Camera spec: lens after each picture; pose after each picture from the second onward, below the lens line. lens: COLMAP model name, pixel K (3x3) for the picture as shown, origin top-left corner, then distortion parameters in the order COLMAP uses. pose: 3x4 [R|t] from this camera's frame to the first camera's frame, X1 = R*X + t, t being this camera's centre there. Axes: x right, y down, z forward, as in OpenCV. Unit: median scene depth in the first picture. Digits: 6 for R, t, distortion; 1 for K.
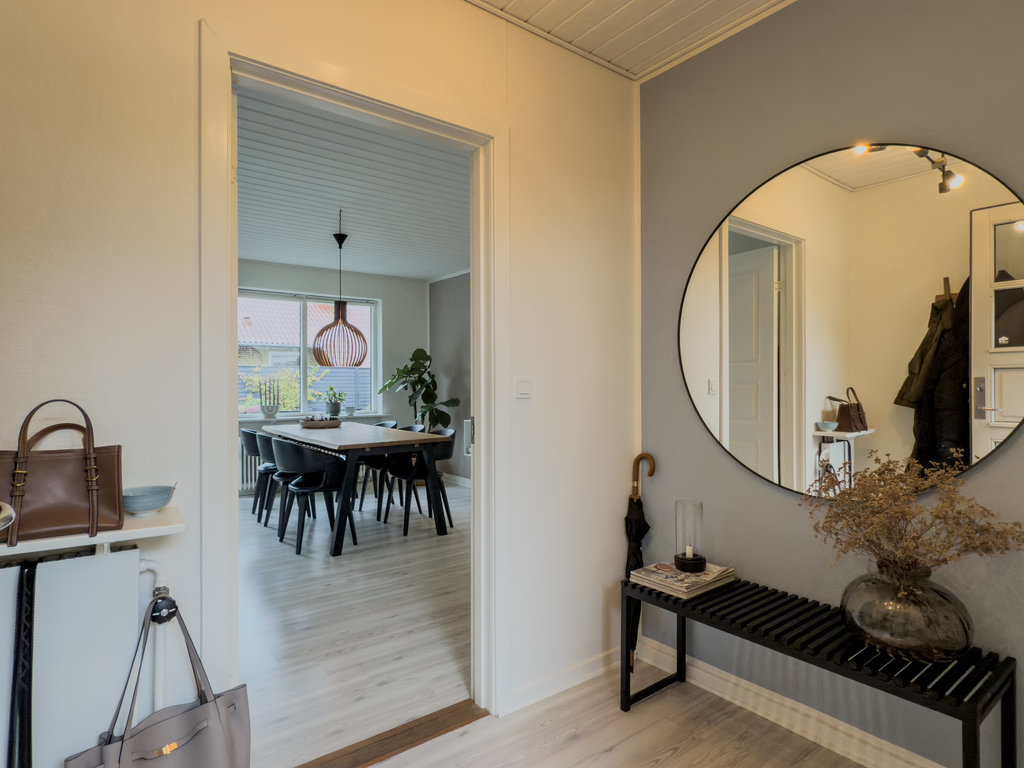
lens RADIAL K [[571.1, 0, 512.0], [0, 571.1, 384.0], [0, 0, 1]] dist [0.002934, 0.000131]
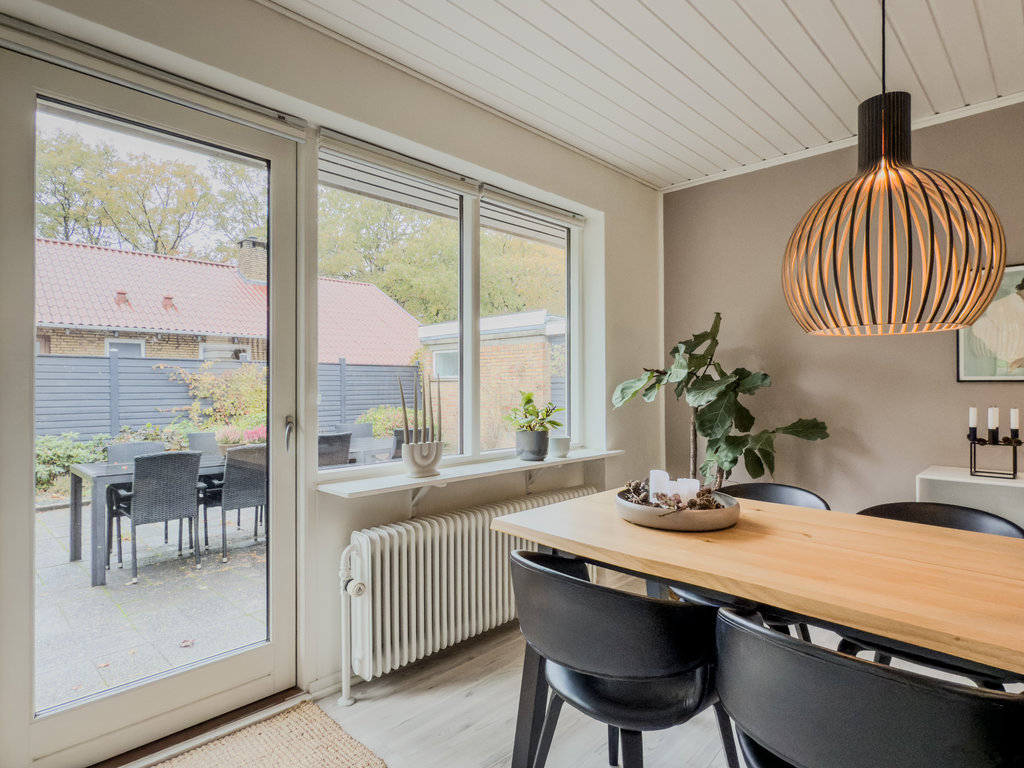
lens RADIAL K [[571.1, 0, 512.0], [0, 571.1, 384.0], [0, 0, 1]] dist [0.002934, 0.000131]
pose [[0.988907, -0.003354, 0.148501, -0.393421], [0.003120, 0.999993, 0.001809, -0.004904], [-0.148507, -0.001325, 0.988911, 0.555602]]
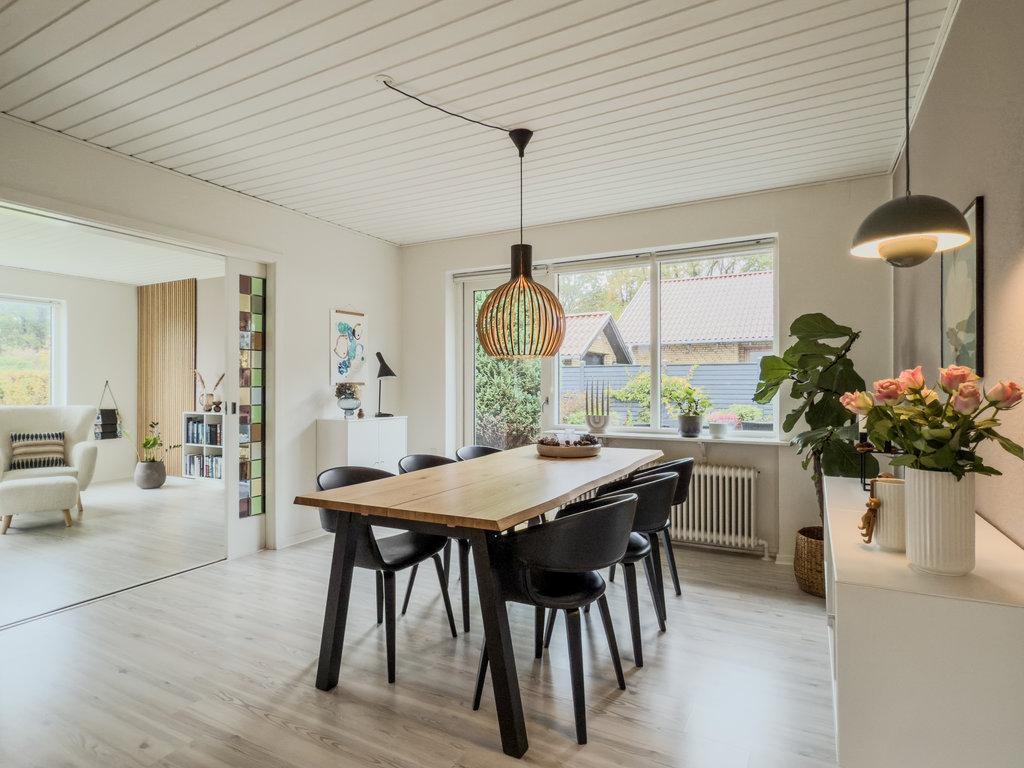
lens RADIAL K [[571.1, 0, 512.0], [0, 571.1, 384.0], [0, 0, 1]] dist [0.002934, 0.000131]
pose [[0.408206, -0.002283, -0.912887, 0.183174], [0.005525, 0.999985, -0.000030, -0.002733], [0.912873, -0.005032, 0.408213, 0.581055]]
